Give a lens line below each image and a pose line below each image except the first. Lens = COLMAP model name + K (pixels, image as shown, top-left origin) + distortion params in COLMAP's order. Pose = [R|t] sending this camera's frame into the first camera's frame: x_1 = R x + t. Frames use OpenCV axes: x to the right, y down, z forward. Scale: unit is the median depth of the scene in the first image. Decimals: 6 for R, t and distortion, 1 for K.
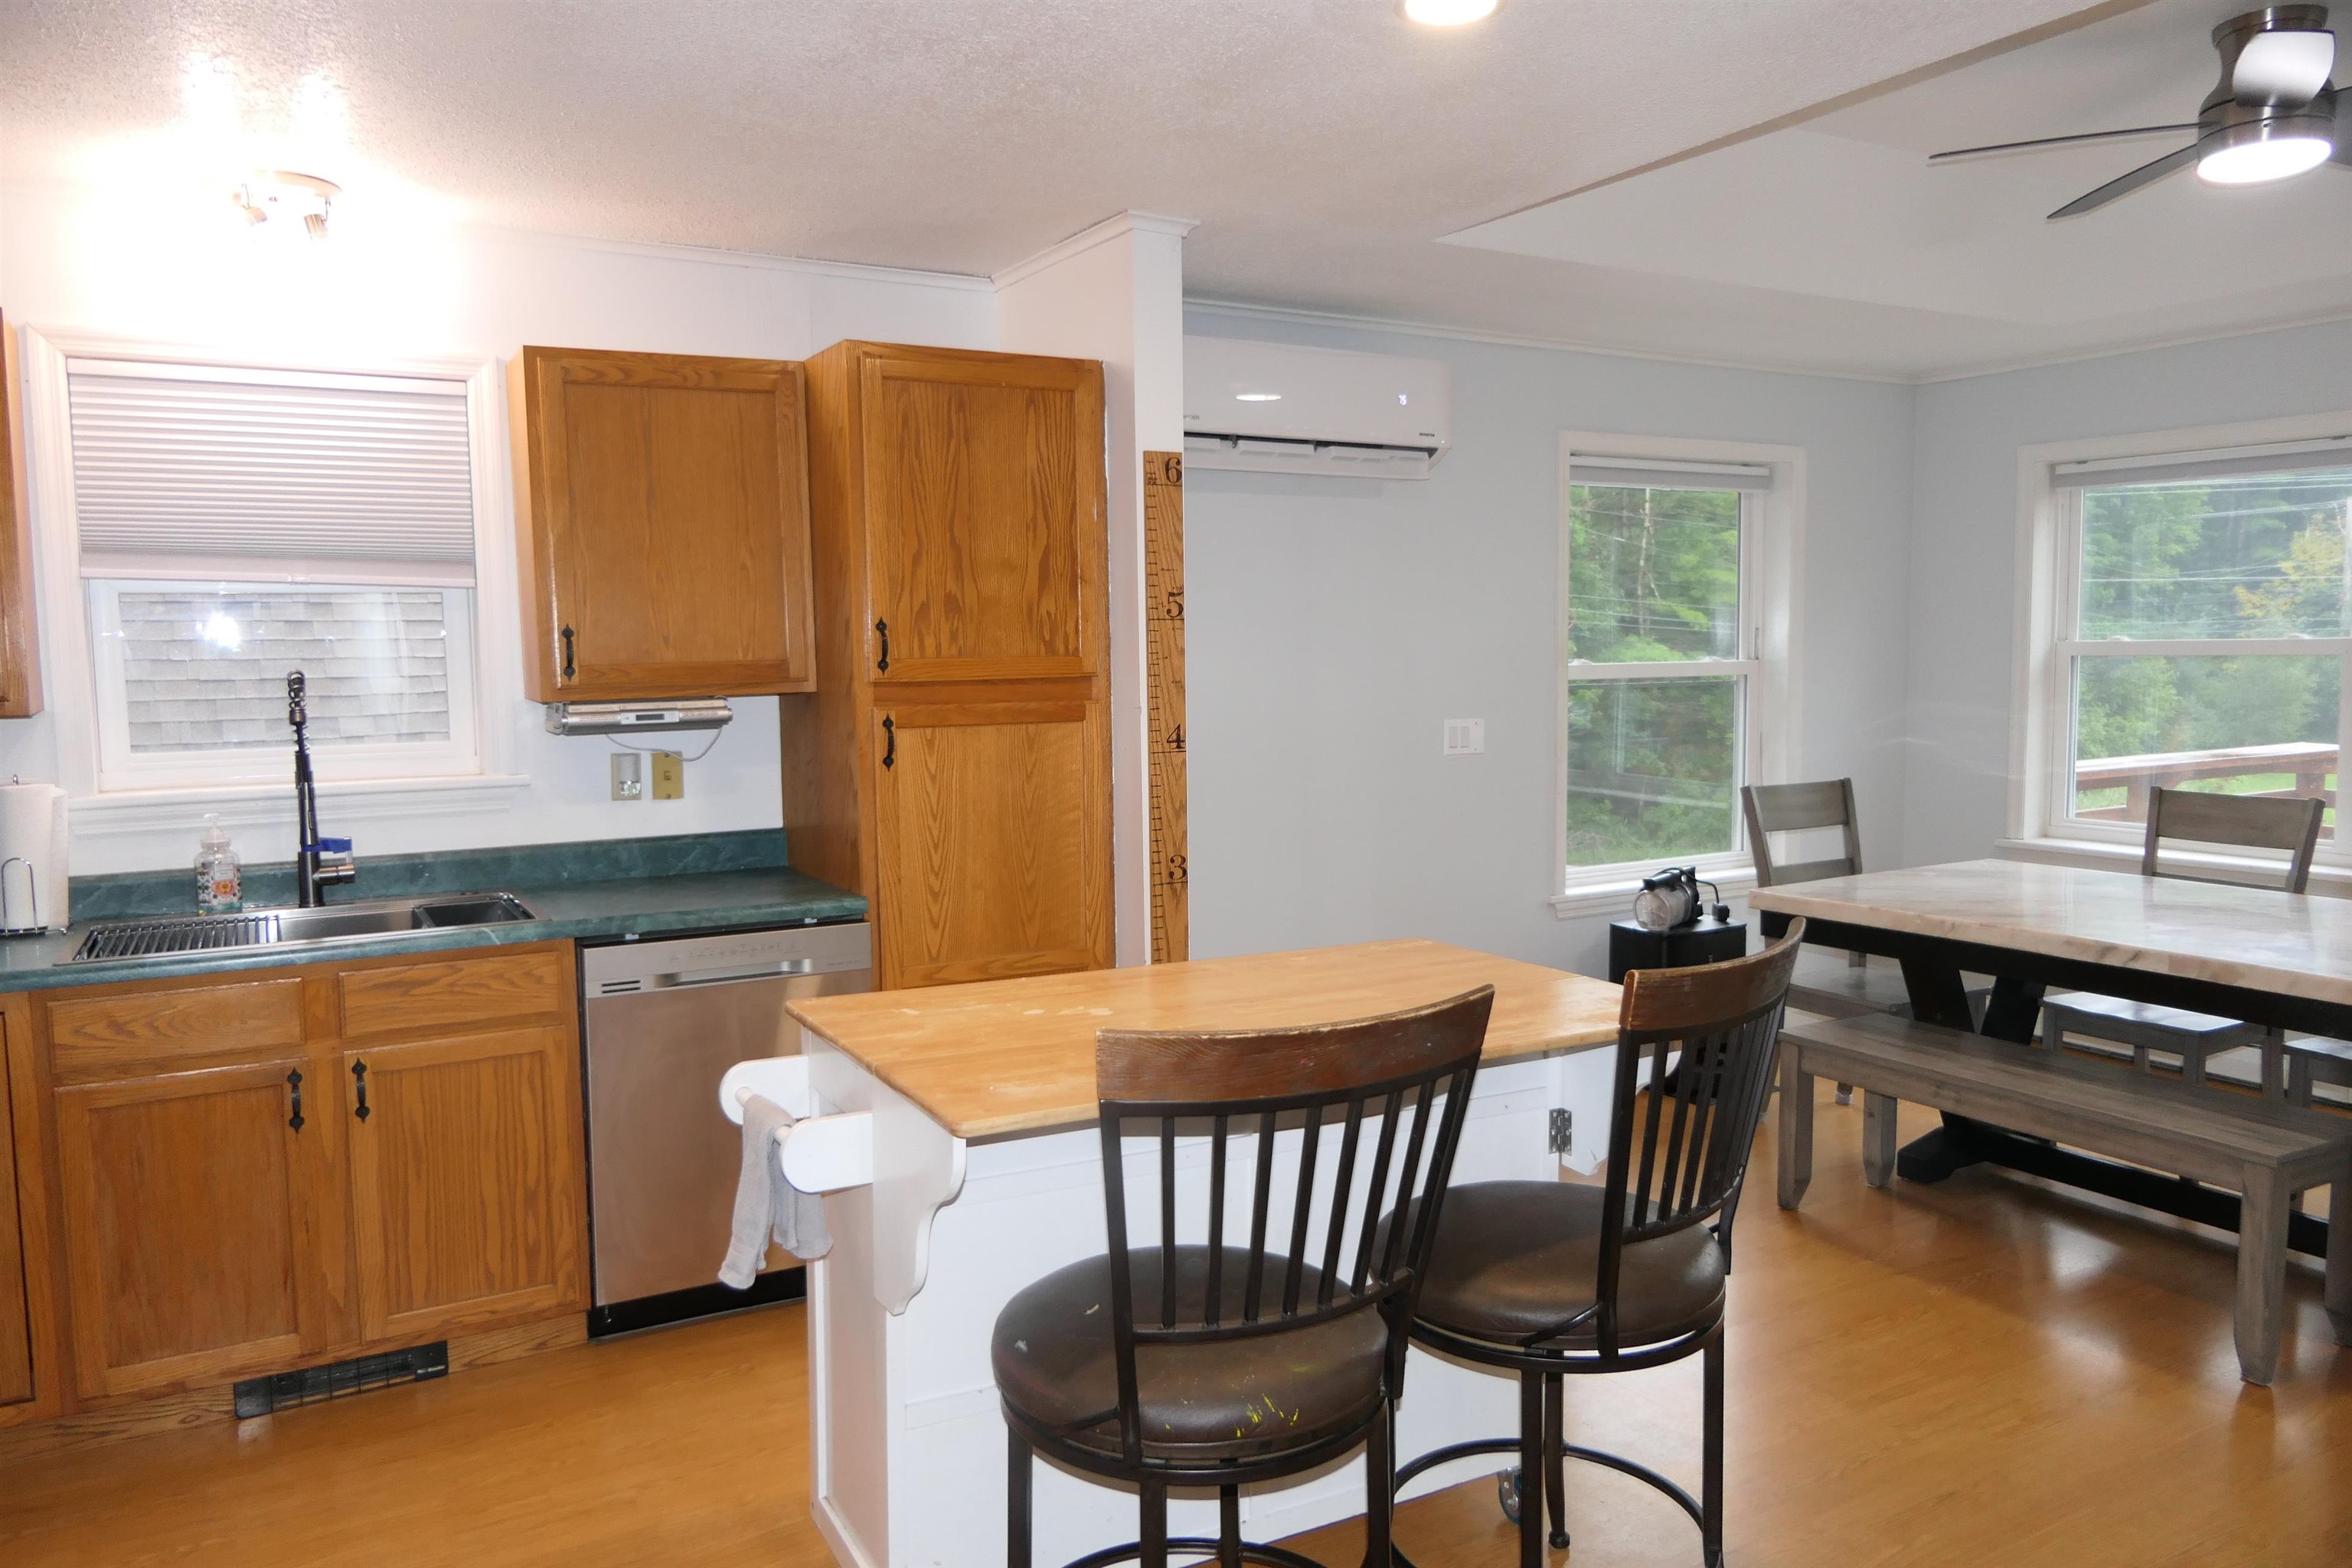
lens RADIAL K [[1640.8, 0, 1183.8], [0, 1640.8, 780.9], [0, 0, 1]] dist [-0.011066, 0.001194]
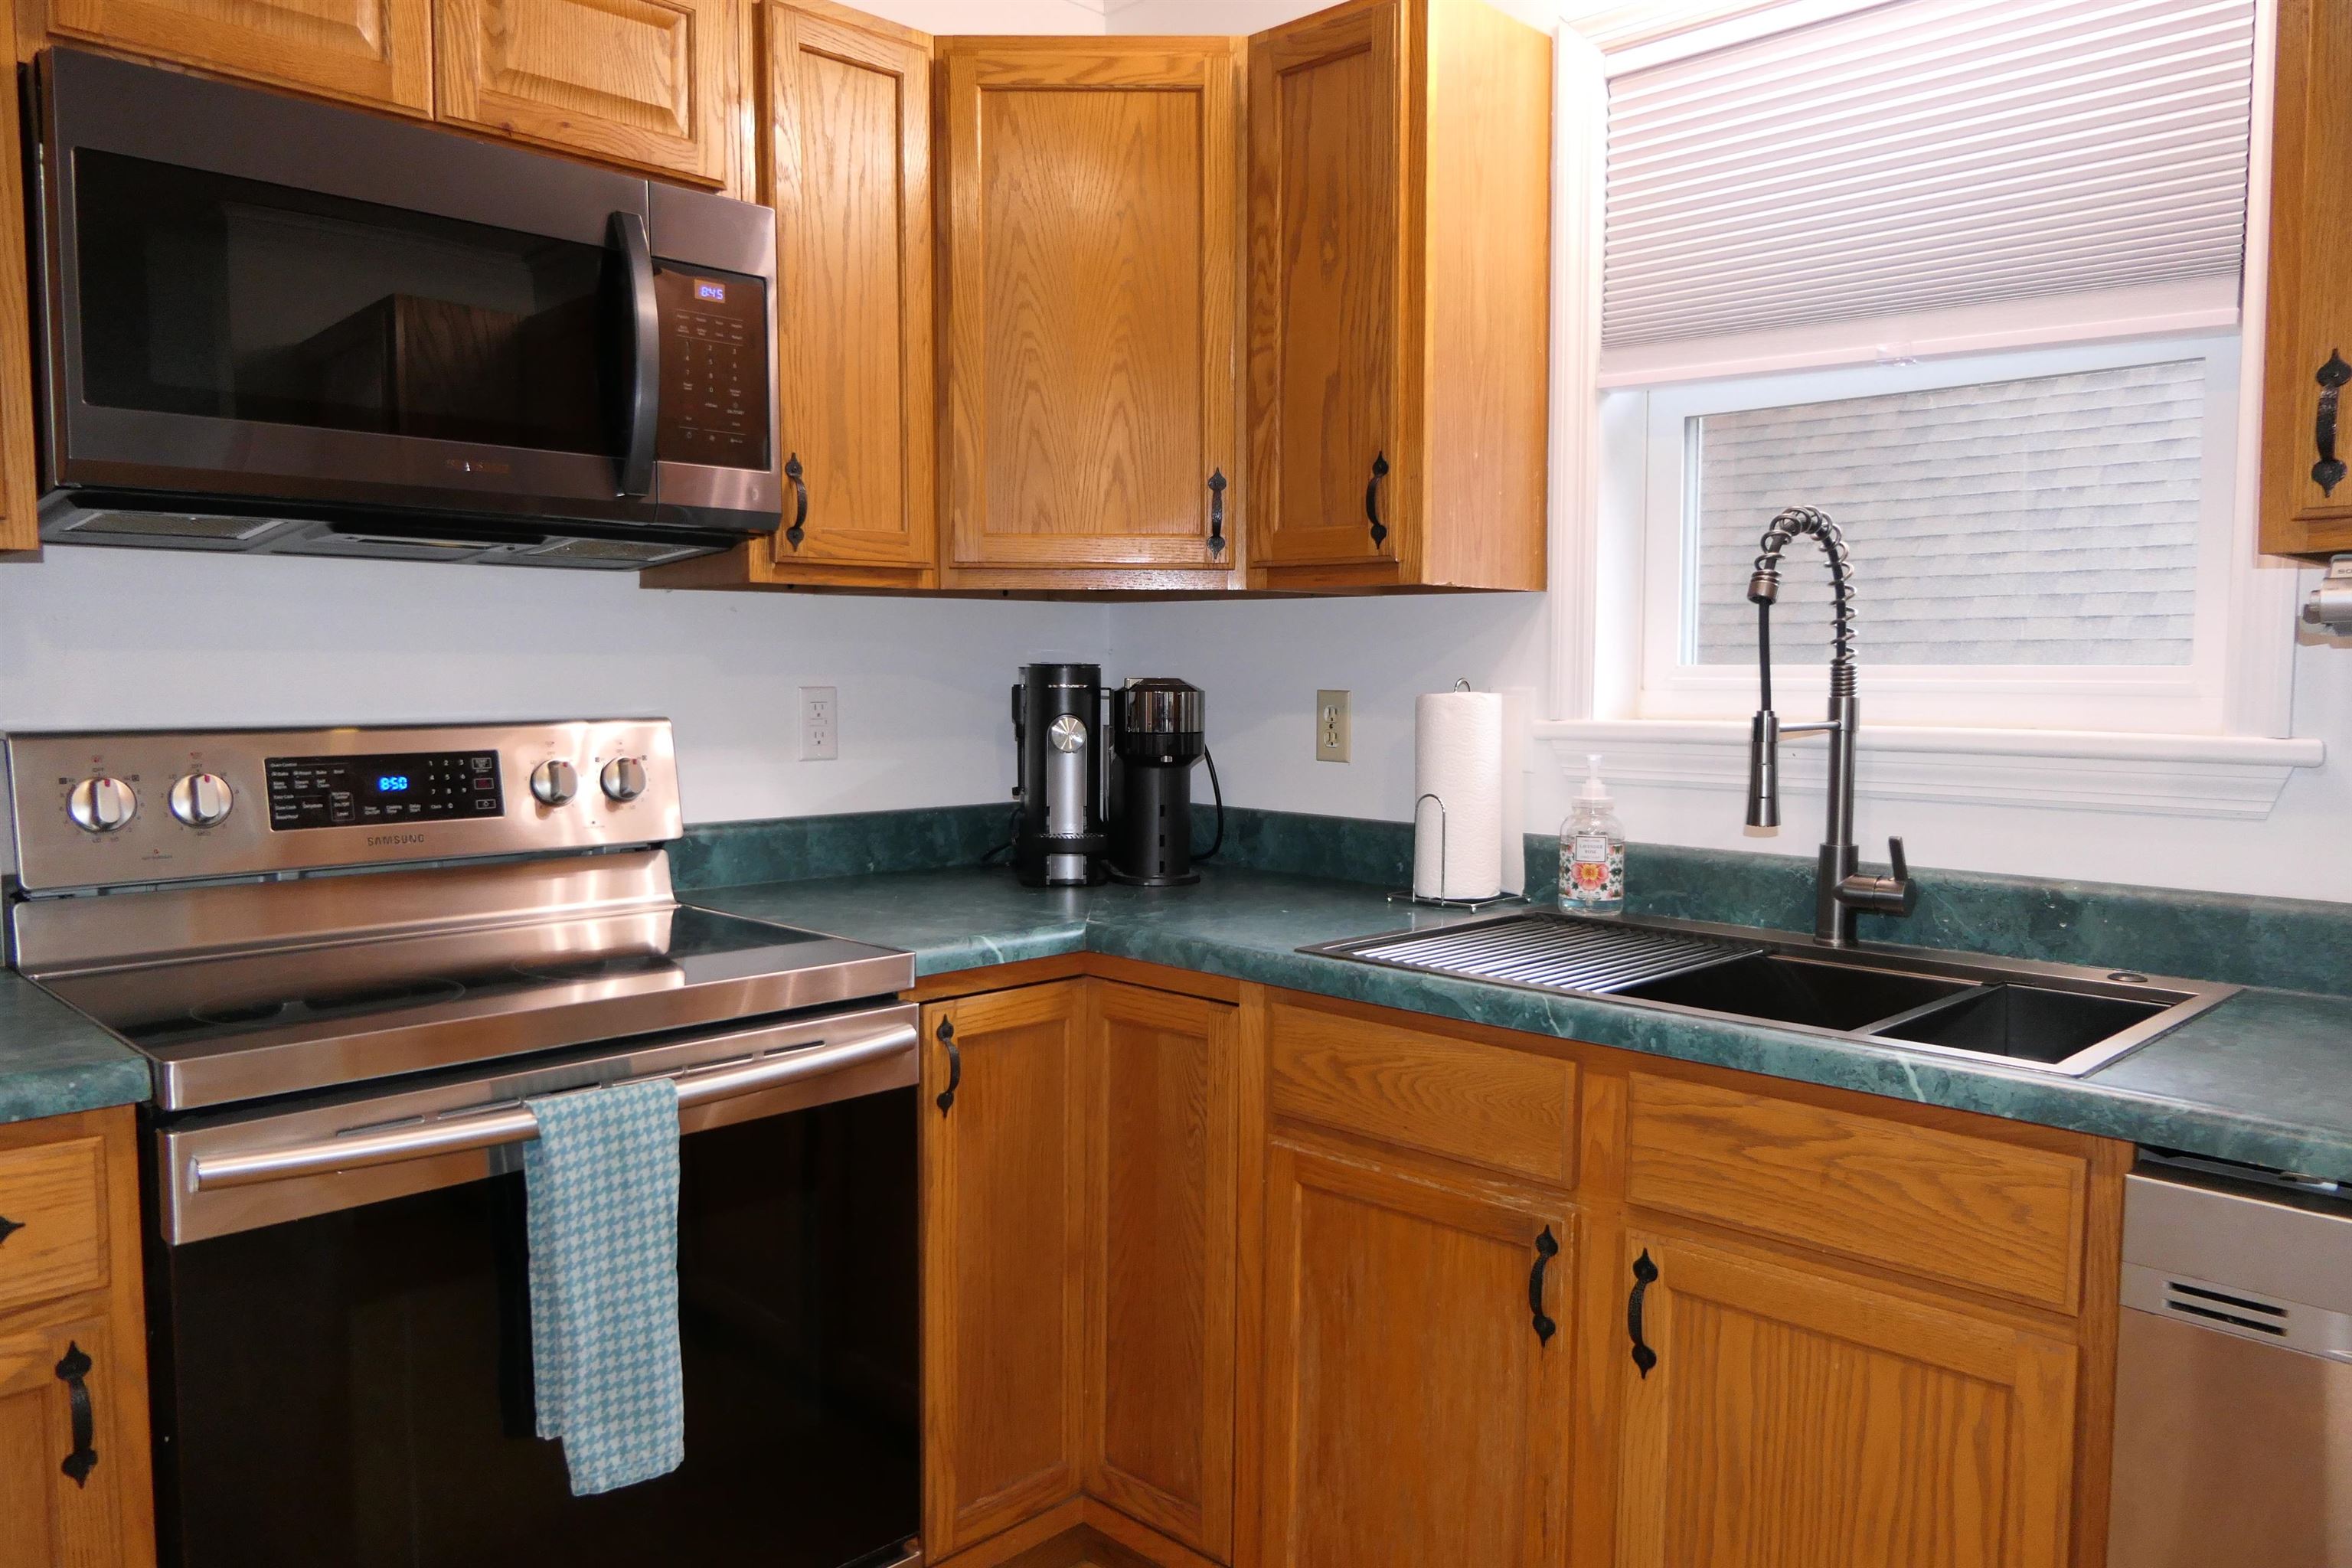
lens RADIAL K [[1643.3, 0, 1164.1], [0, 1643.3, 782.2], [0, 0, 1]] dist [-0.007508, 0.000908]
pose [[0.271051, 0.082067, -0.959060, -0.063129], [-0.090244, 0.994137, 0.059564, 0.009333], [0.958325, 0.070404, 0.276868, 0.597260]]
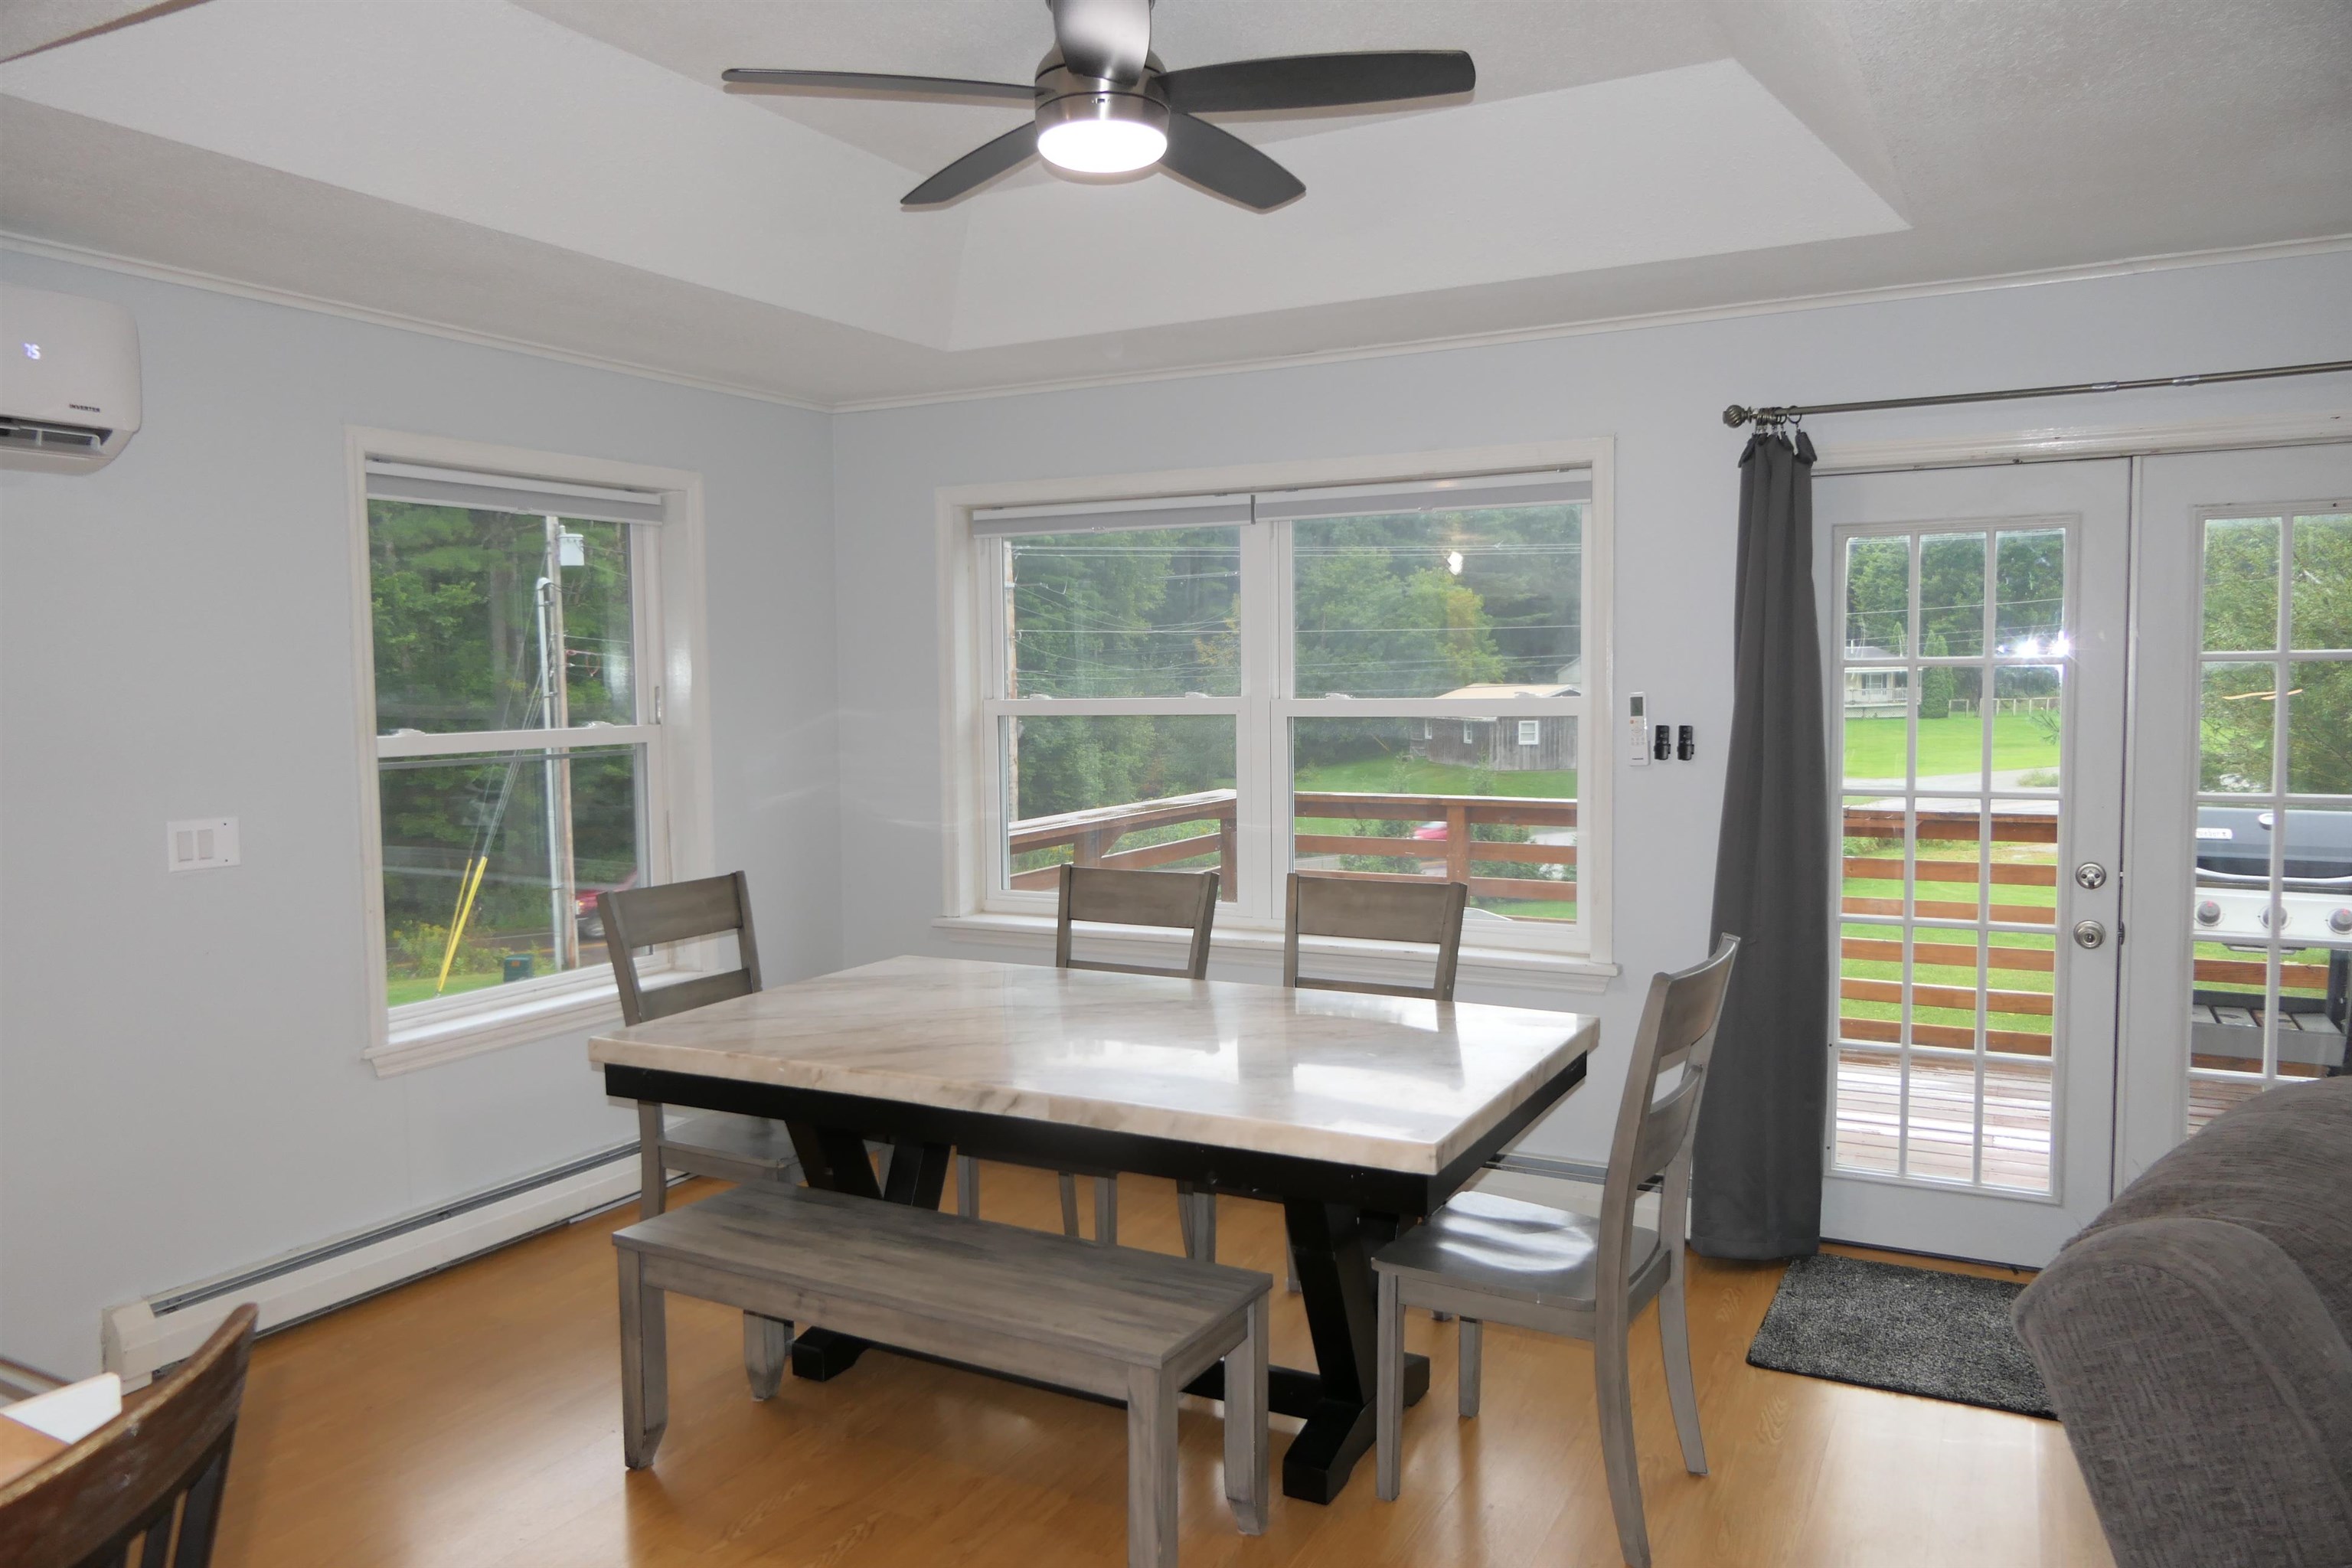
lens RADIAL K [[1640.8, 0, 1183.8], [0, 1640.8, 780.9], [0, 0, 1]] dist [-0.011066, 0.001194]
pose [[0.846429, -0.031758, 0.531553, 0.216773], [0.045900, 0.998856, -0.013413, -0.035492], [-0.530519, 0.035752, 0.846919, 0.250044]]
